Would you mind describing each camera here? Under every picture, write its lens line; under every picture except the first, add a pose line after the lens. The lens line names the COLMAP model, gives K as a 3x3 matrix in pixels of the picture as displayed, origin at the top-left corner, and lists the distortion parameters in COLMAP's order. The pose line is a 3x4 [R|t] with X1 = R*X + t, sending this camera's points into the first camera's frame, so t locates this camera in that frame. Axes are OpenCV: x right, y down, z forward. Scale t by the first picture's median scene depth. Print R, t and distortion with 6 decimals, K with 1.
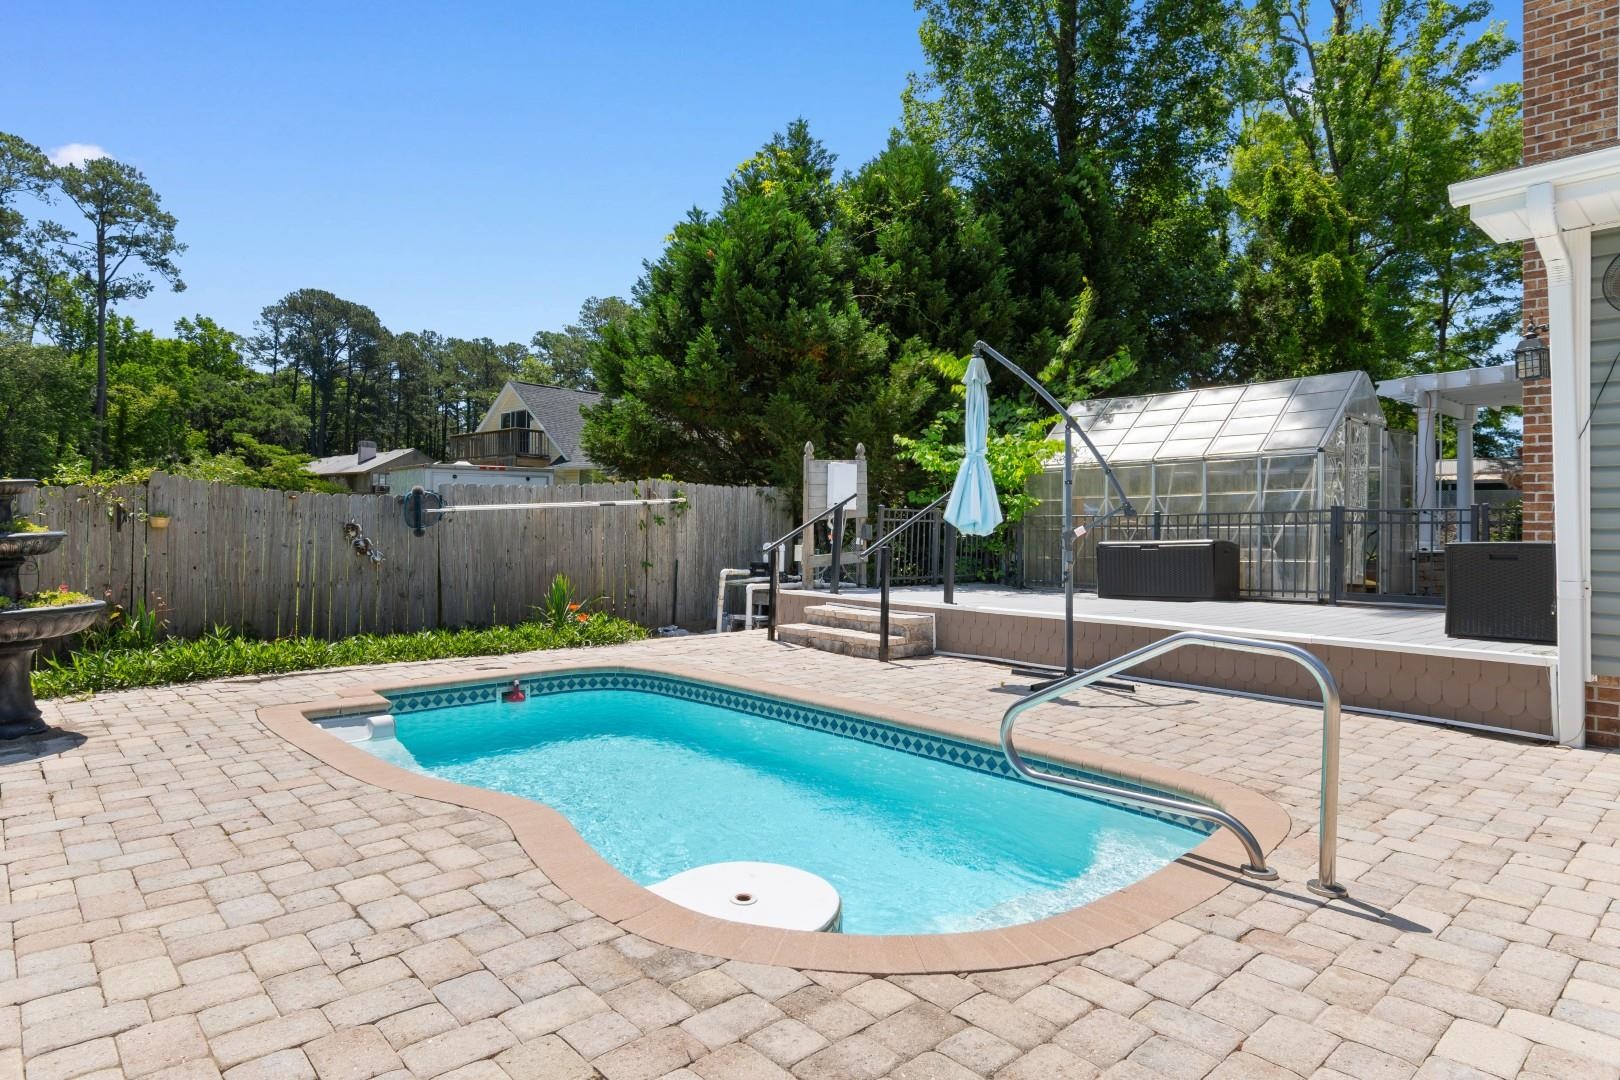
lens RADIAL K [[944.9, 0, 810.0], [0, 944.9, 540.0], [0, 0, 1]] dist [0.002729, 0.000287]
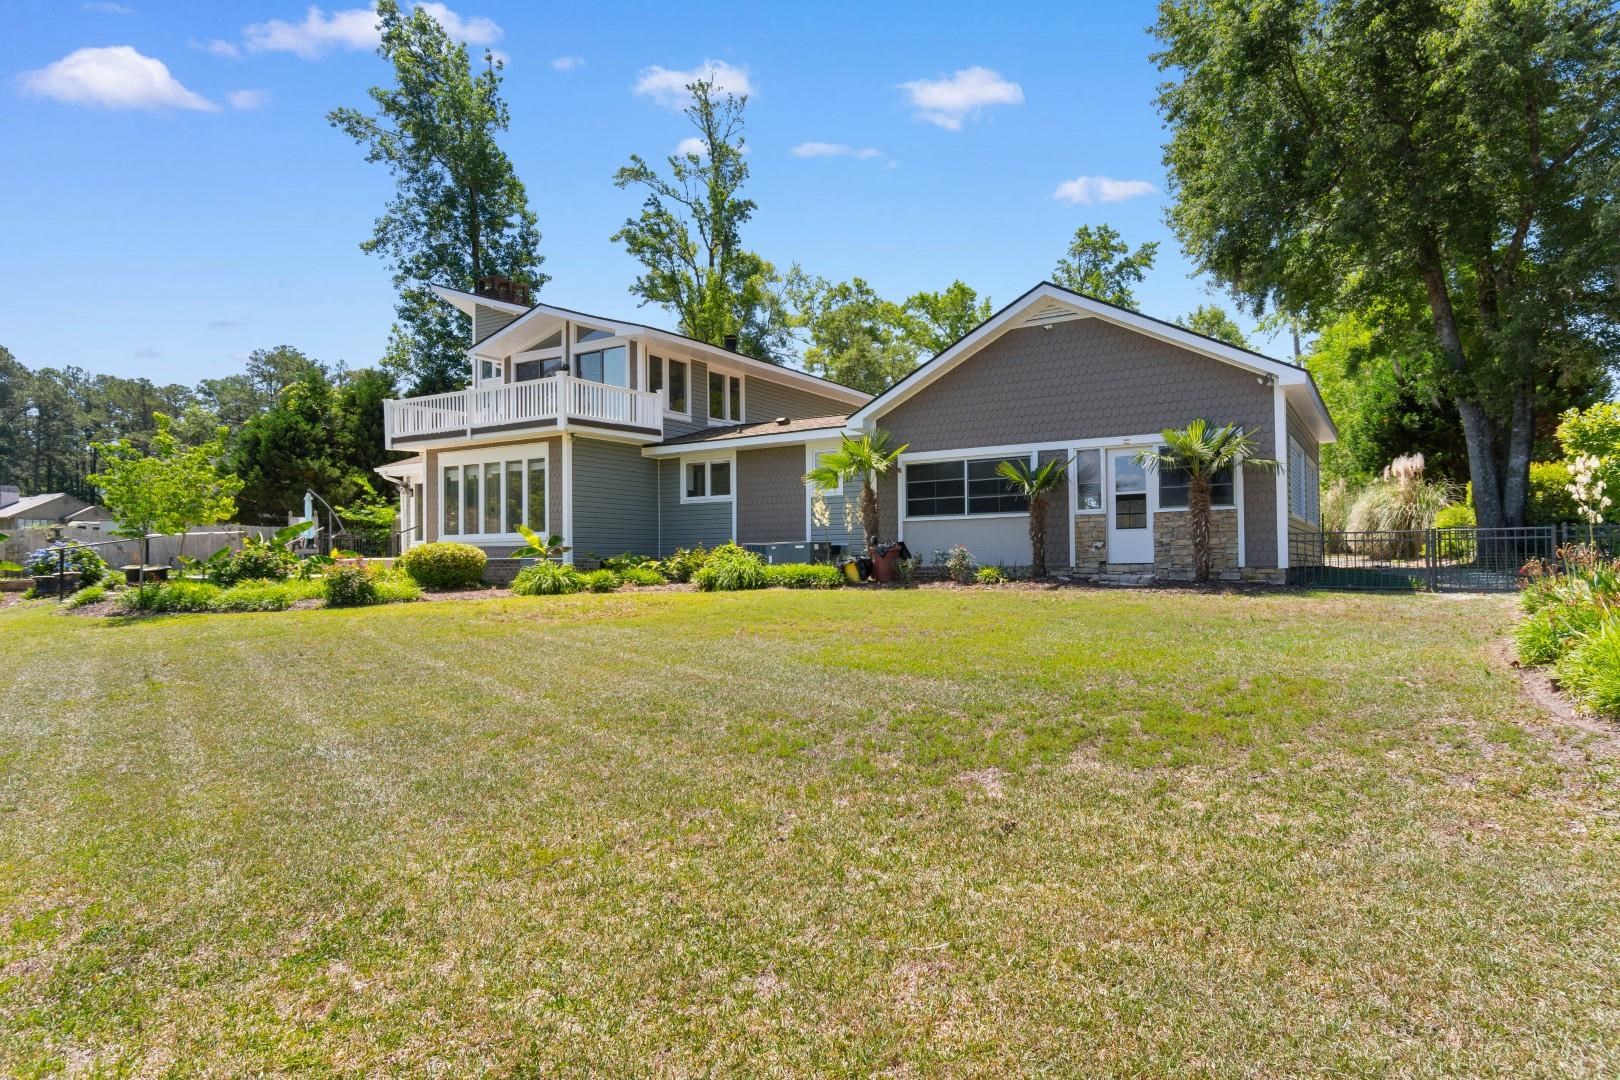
lens RADIAL K [[983.8, 0, 810.0], [0, 983.8, 540.0], [0, 0, 1]] dist [-0.001591, -0.000194]
pose [[0.963954, -0.013913, 0.265706, 0.568886], [0.024899, 0.998967, -0.038022, 0.102336], [-0.264903, 0.043267, 0.963304, -1.776007]]
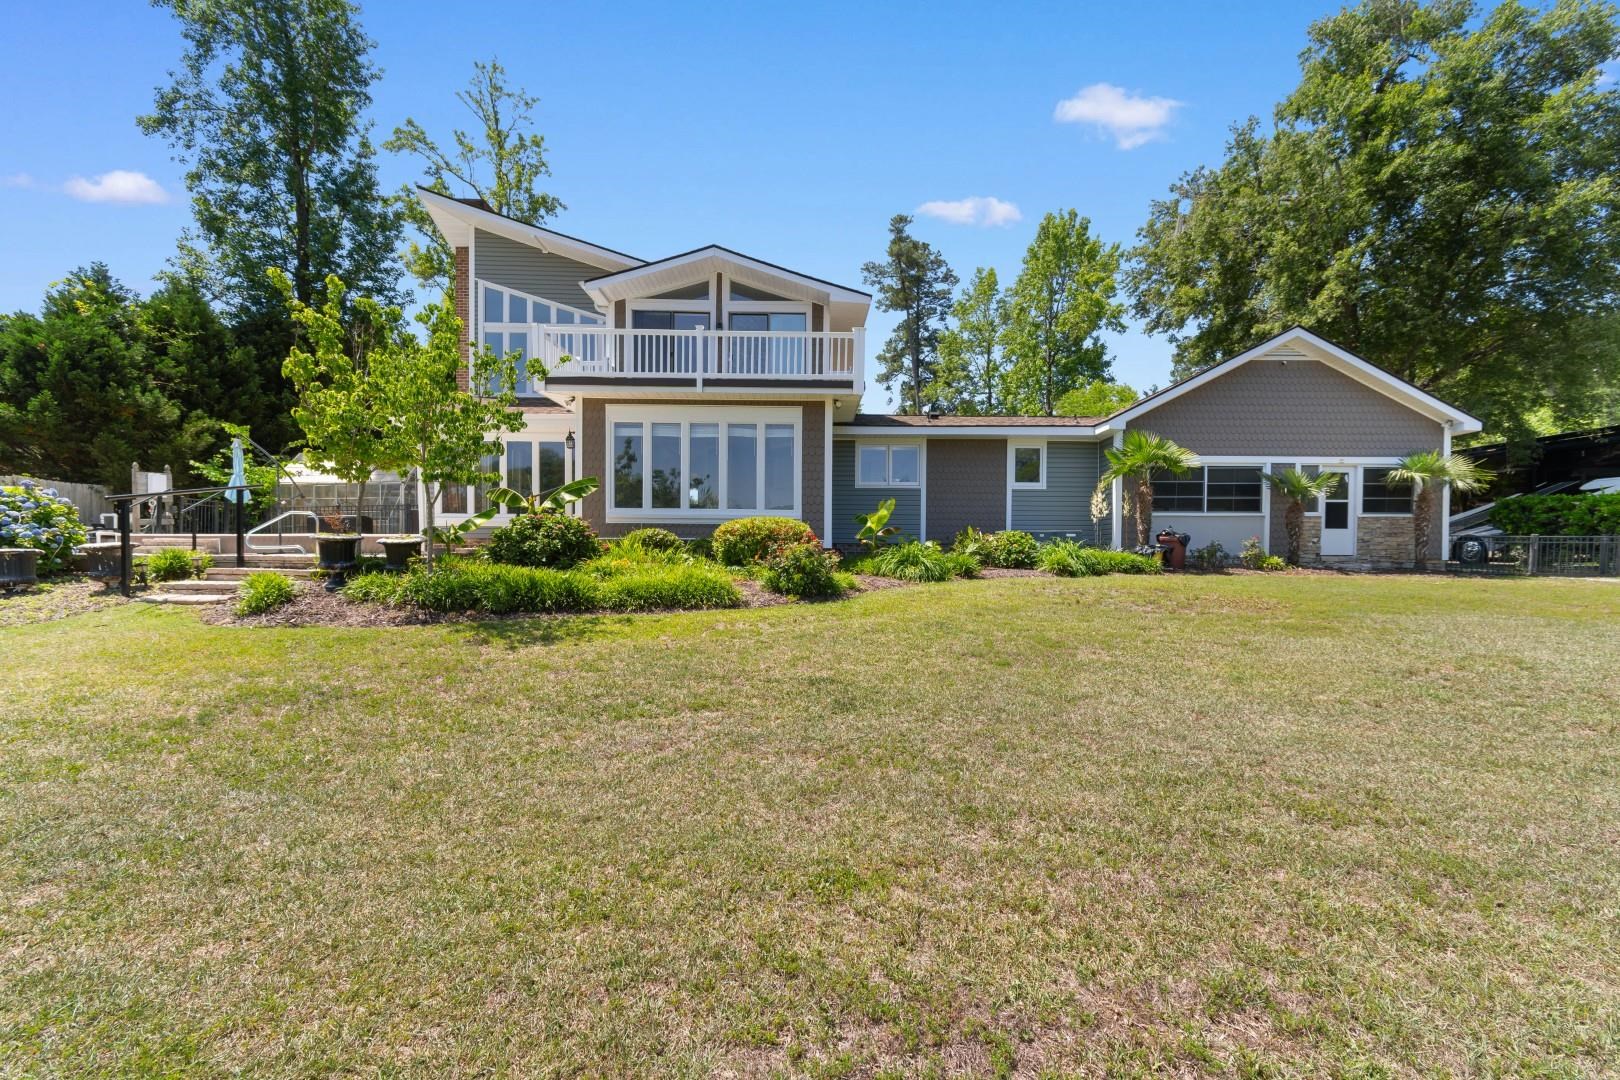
lens RADIAL K [[719.4, 0, 820.9], [0, 719.4, 564.6], [0, 0, 1]] dist [-0.002591, -0.000958]
pose [[0.663898, -0.023896, 0.747441, -0.140060], [0.011290, 0.999696, 0.021933, 0.075721], [-0.747737, -0.006122, 0.663966, -0.869950]]
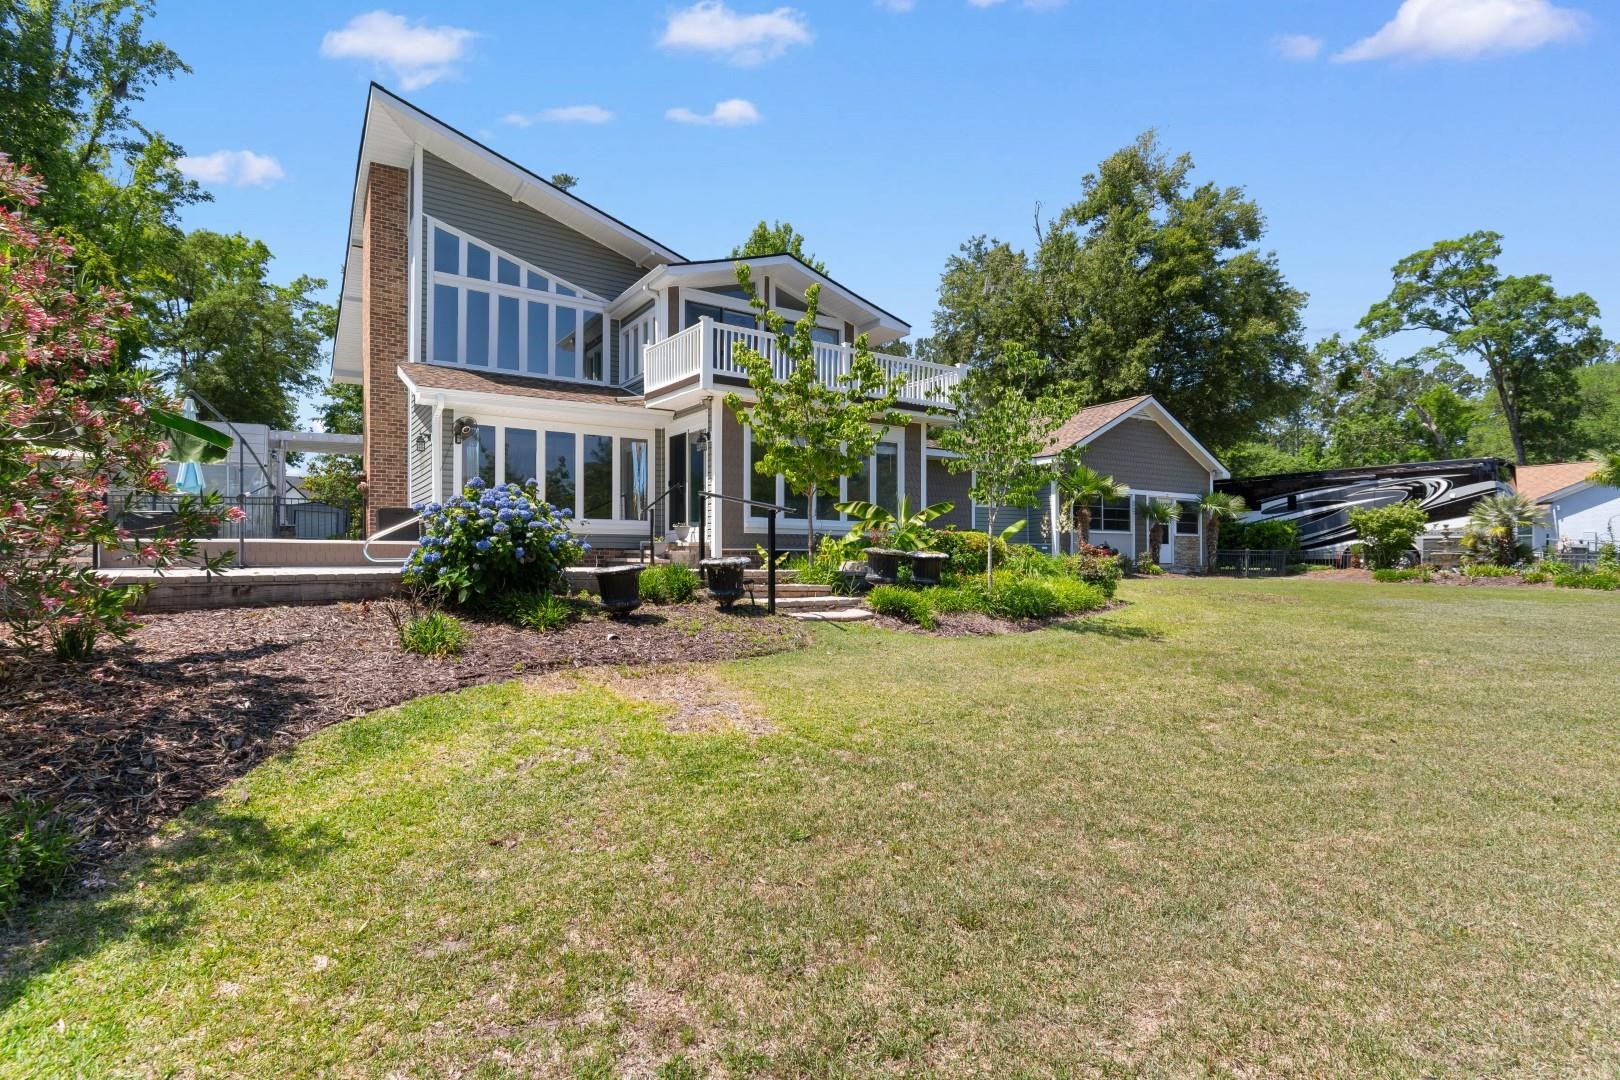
lens RADIAL K [[832.4, 0, 810.0], [0, 832.4, 540.0], [0, 0, 1]] dist [-0.000765, 0.000503]
pose [[0.155258, 0.012715, 0.987792, -0.644313], [0.010345, 0.999841, -0.014497, 0.062157], [-0.987820, 0.012469, 0.155102, -0.241959]]
